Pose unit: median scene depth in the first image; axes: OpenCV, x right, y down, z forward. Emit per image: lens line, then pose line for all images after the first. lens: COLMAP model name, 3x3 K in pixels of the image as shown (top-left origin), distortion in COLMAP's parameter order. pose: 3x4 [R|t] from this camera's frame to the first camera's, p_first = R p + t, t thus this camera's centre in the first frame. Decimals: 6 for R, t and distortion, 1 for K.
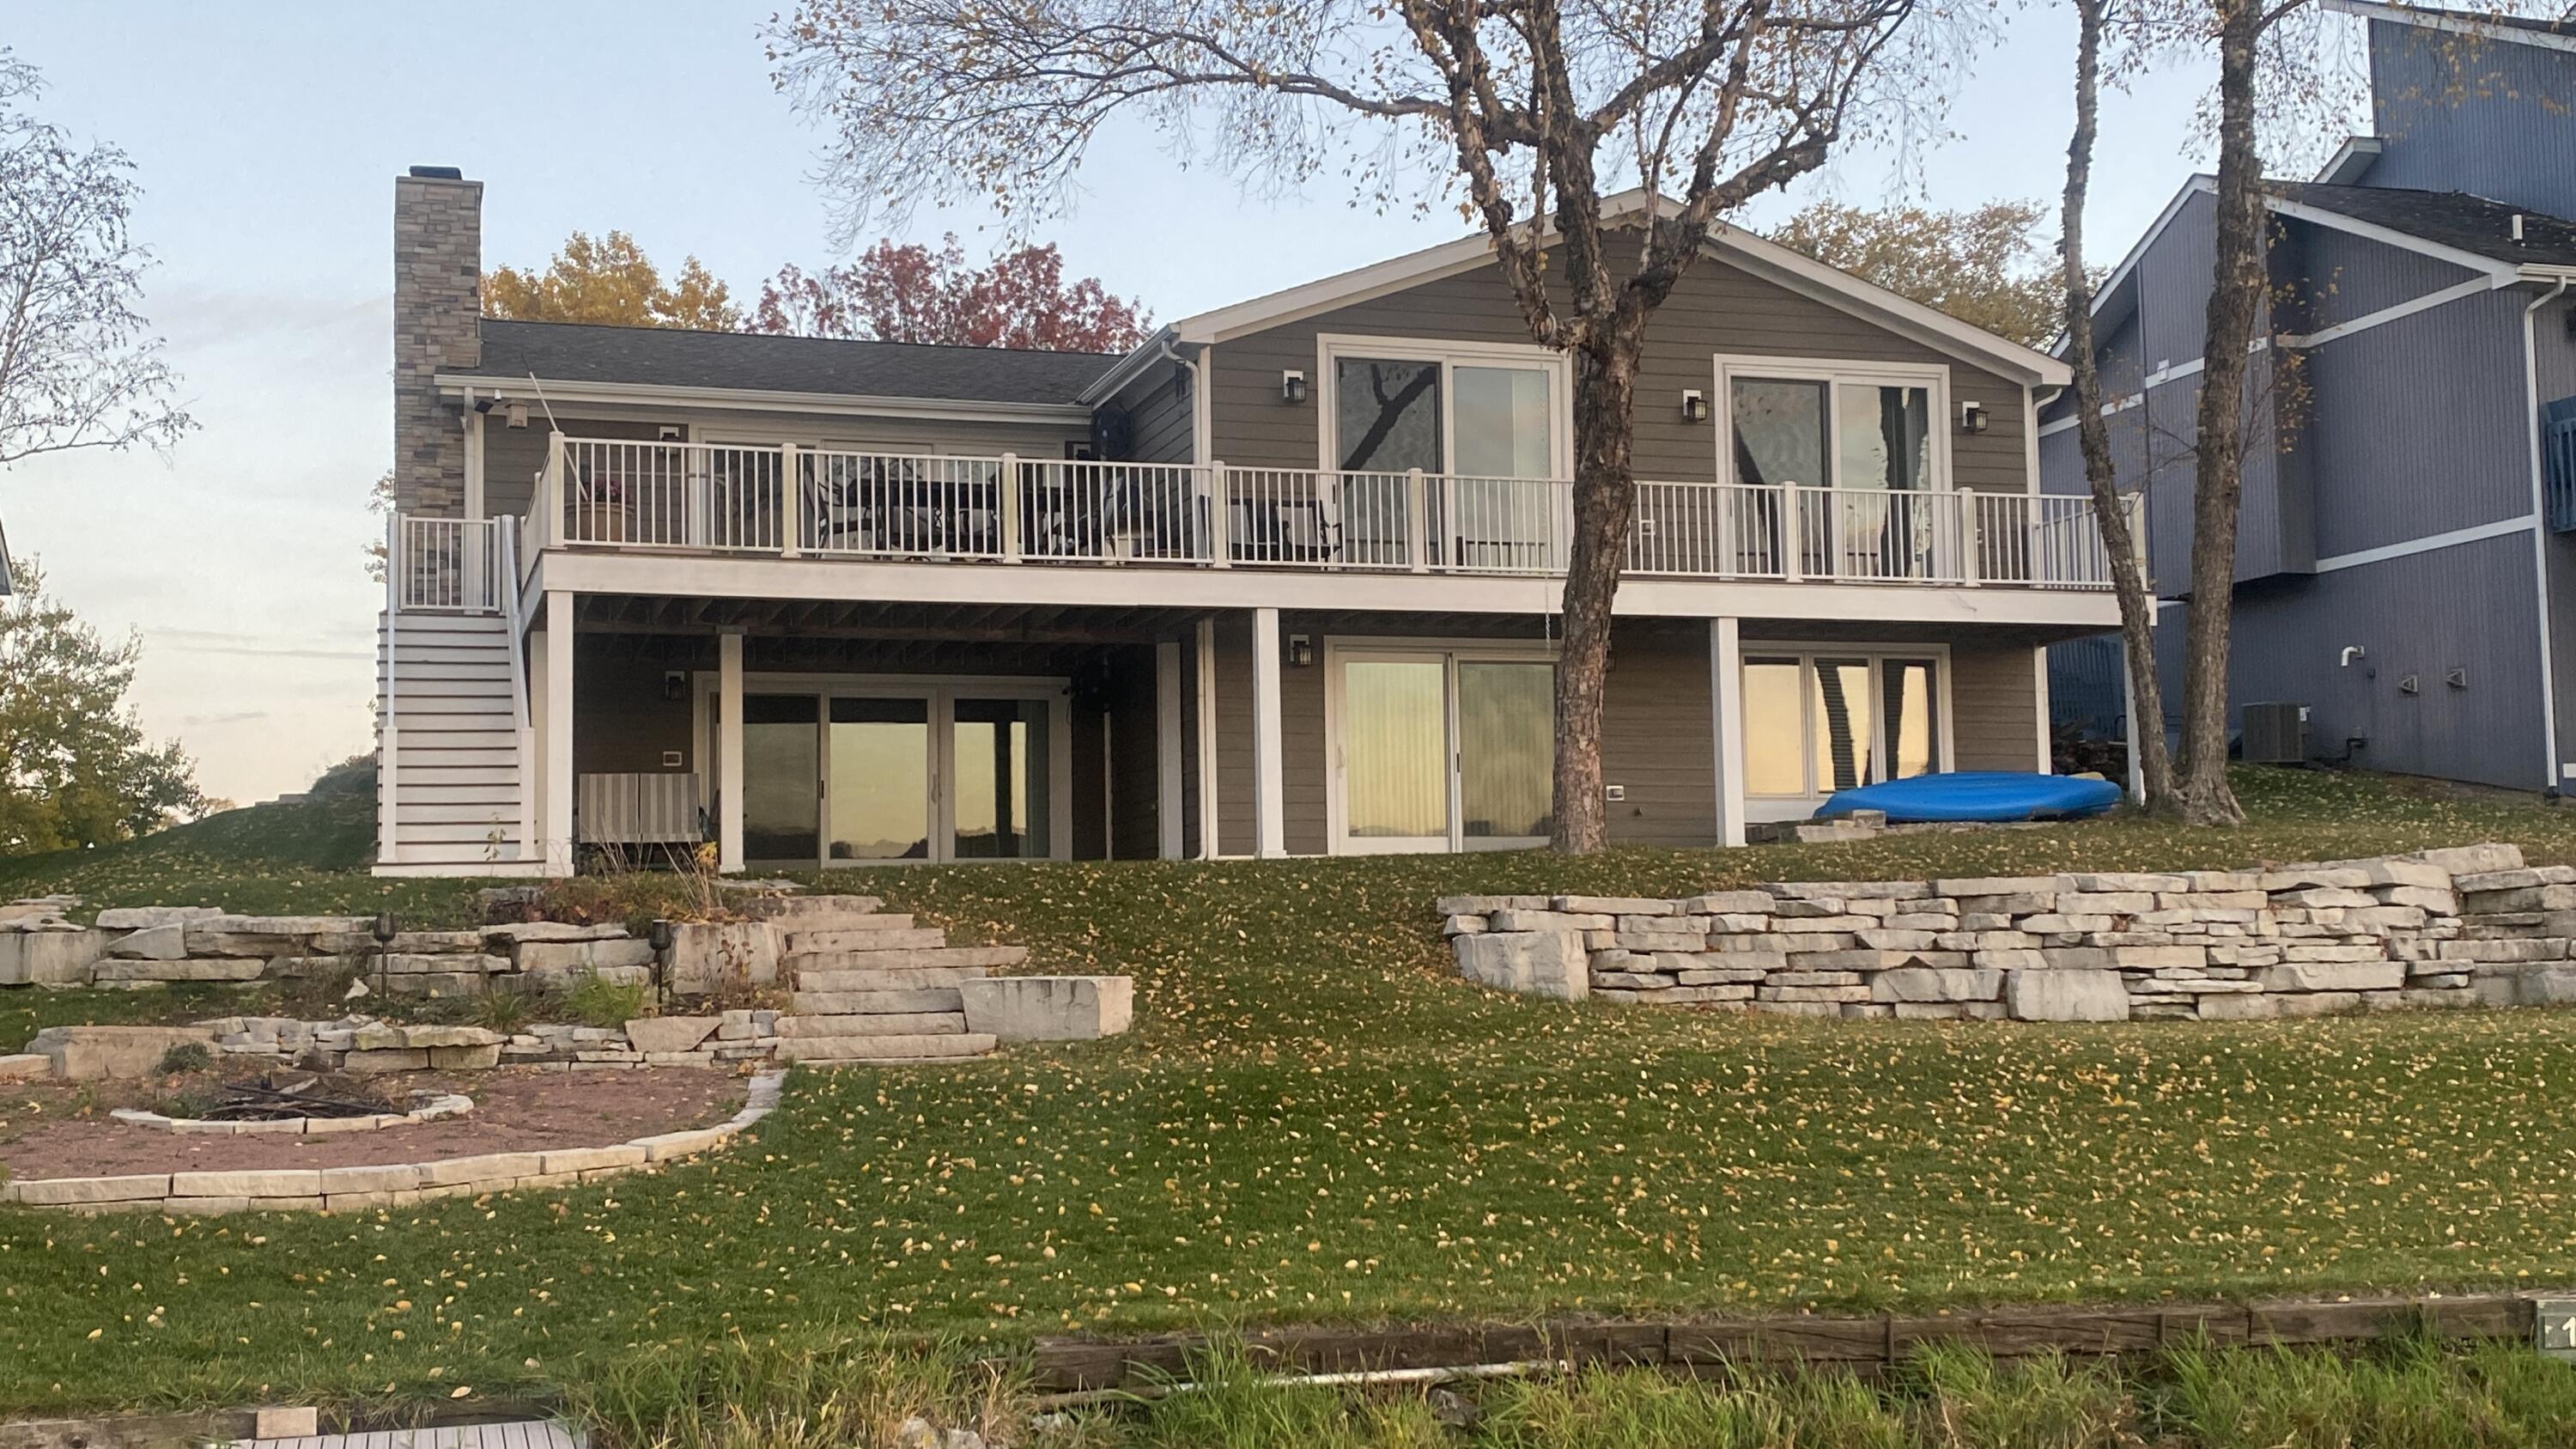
lens RADIAL K [[2797.8, 0, 1304.6], [0, 2797.8, 725.3], [0, 0, 1]] dist [0.225331, -0.828008]
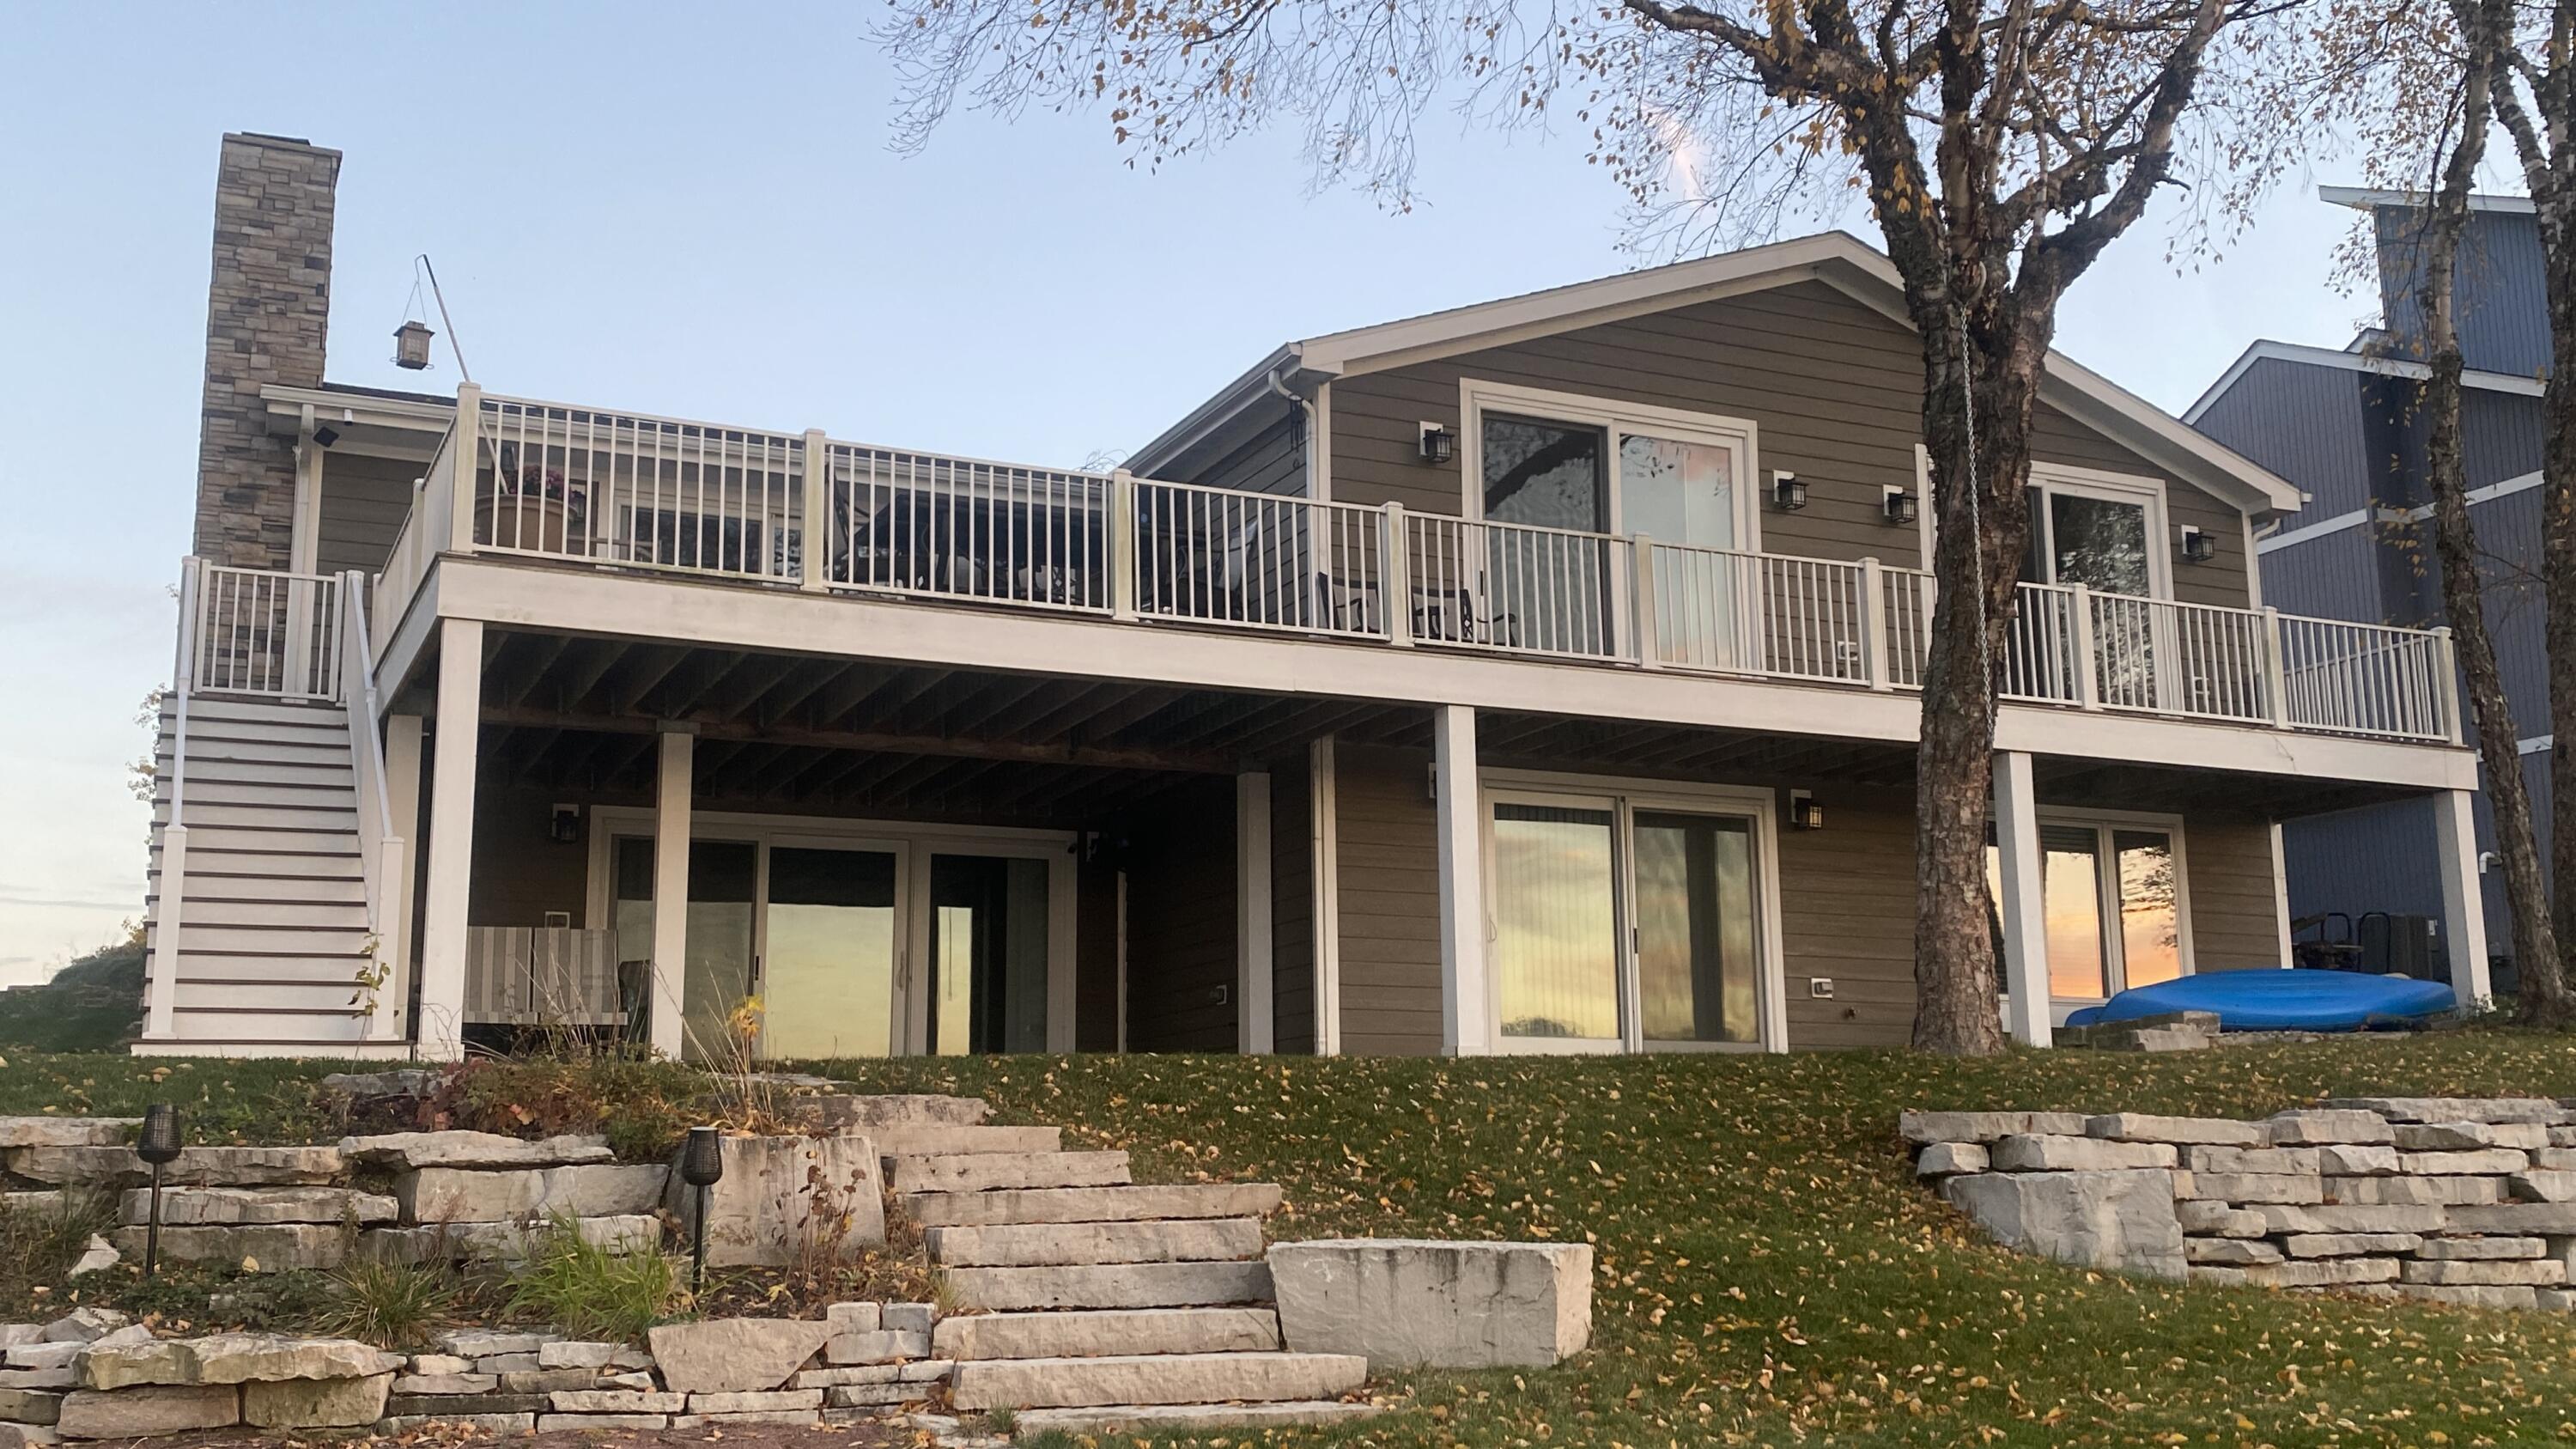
lens RADIAL K [[2422.6, 0, 1278.6], [0, 2422.6, 733.8], [0, 0, 1]] dist [0.060293, -0.131508]
pose [[0.992074, 0.031339, 0.121681, -0.156660], [-0.018385, 0.994180, -0.106154, 0.036830], [-0.124299, 0.103076, 0.986876, 0.464522]]
